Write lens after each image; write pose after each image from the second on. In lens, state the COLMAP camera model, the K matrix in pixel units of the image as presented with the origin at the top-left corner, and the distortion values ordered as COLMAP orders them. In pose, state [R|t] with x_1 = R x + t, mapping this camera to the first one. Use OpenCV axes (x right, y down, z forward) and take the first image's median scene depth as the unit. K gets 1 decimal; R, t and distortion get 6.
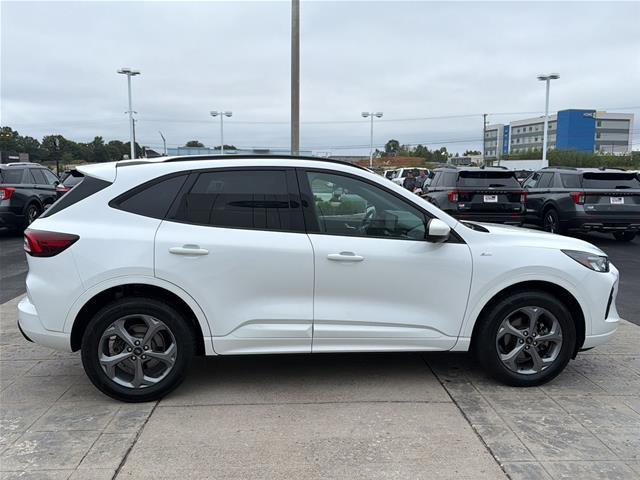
lens RADIAL K [[574.8, 0, 321.7], [0, 574.8, 234.2], [0, 0, 1]] dist [0.007010, -0.007591]
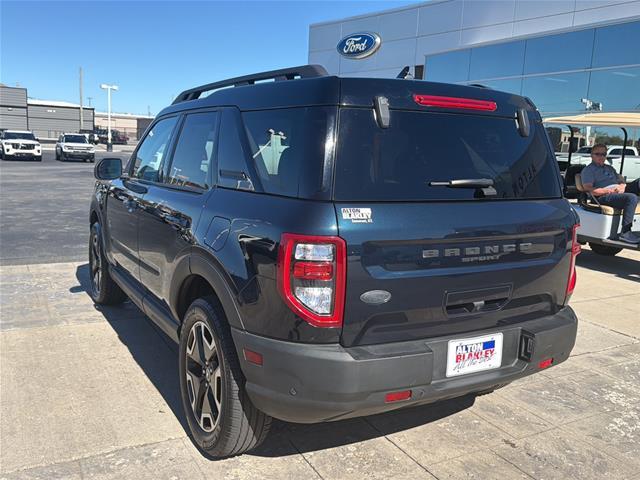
lens RADIAL K [[574.8, 0, 321.7], [0, 574.8, 234.2], [0, 0, 1]] dist [0.007010, -0.007591]
pose [[-0.440255, -0.162827, 0.882985, -1.055821], [0.046180, 0.978011, 0.203376, -0.159671], [-0.896685, 0.130314, -0.423055, 1.719854]]
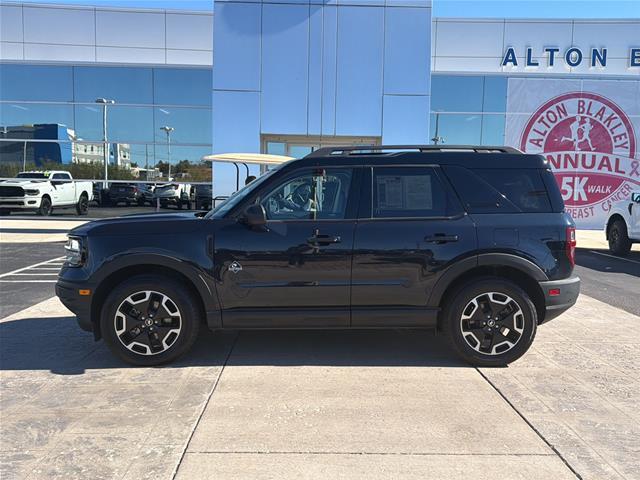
lens RADIAL K [[566.5, 0, 320.5], [0, 566.5, 241.0], [0, 0, 1]] dist [0.117300, -0.228820]
pose [[-0.999399, -0.029914, 0.017533, 0.006499], [-0.025986, 0.980964, 0.192441, -0.246123], [-0.022956, 0.191869, -0.981152, 2.778218]]
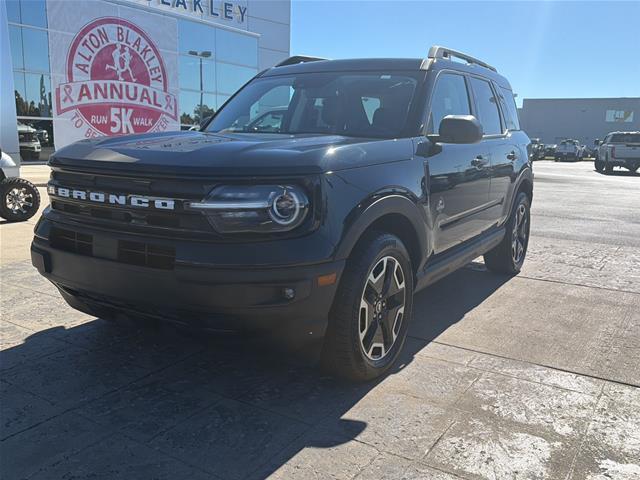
lens RADIAL K [[566.5, 0, 320.5], [0, 566.5, 241.0], [0, 0, 1]] dist [0.117300, -0.228820]
pose [[-0.586333, 0.122104, -0.800815, 1.026288], [-0.109563, 0.967537, 0.227744, -0.080195], [0.802627, 0.221273, -0.553921, 1.959156]]
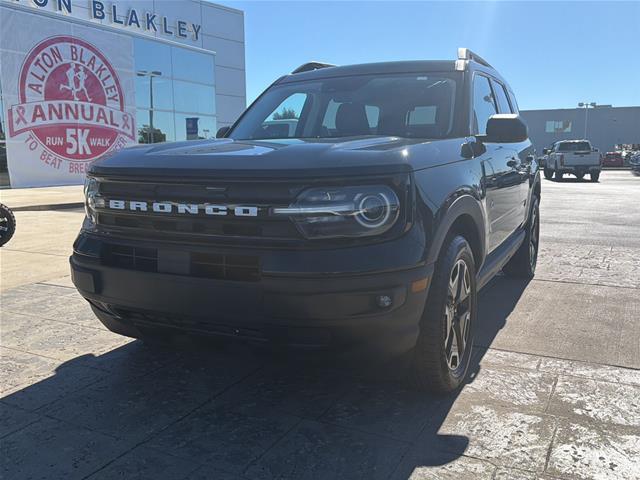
lens RADIAL K [[569.2, 0, 320.0], [0, 569.2, 240.0], [0, 0, 1]] dist [0.085687, -0.149084]
pose [[-0.513883, 0.119546, -0.849490, 1.075213], [-0.085522, 0.978170, 0.189390, -0.045262], [0.853587, 0.169975, -0.492441, 1.820354]]
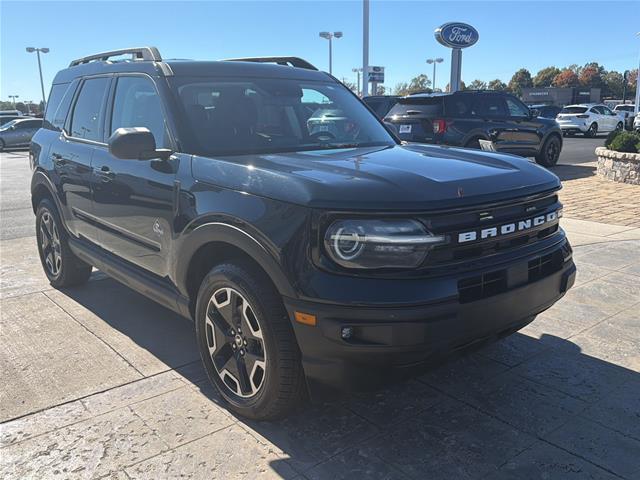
lens RADIAL K [[566.5, 0, 320.5], [0, 566.5, 241.0], [0, 0, 1]] dist [0.117300, -0.228820]
pose [[0.591758, 0.150240, -0.791991, 1.033874], [-0.057831, 0.987859, 0.144187, -0.017287], [0.804039, -0.039522, 0.593262, 0.799028]]
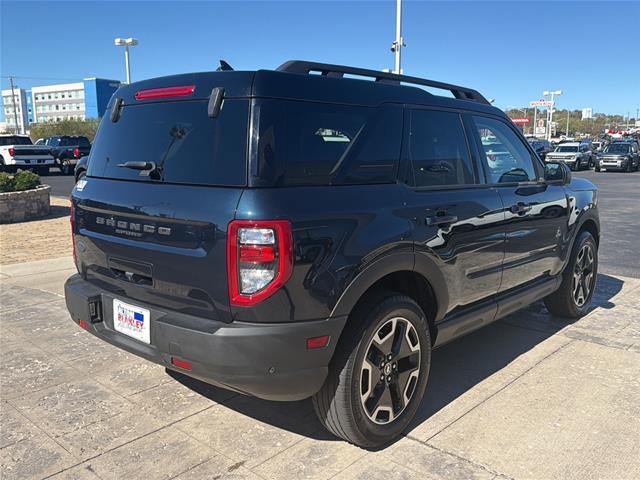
lens RADIAL K [[566.5, 0, 320.5], [0, 566.5, 241.0], [0, 0, 1]] dist [0.117300, -0.228820]
pose [[0.710394, -0.122225, 0.693110, -0.892484], [0.078663, 0.992423, 0.094383, -0.031066], [-0.699394, -0.012527, 0.714626, 0.605760]]
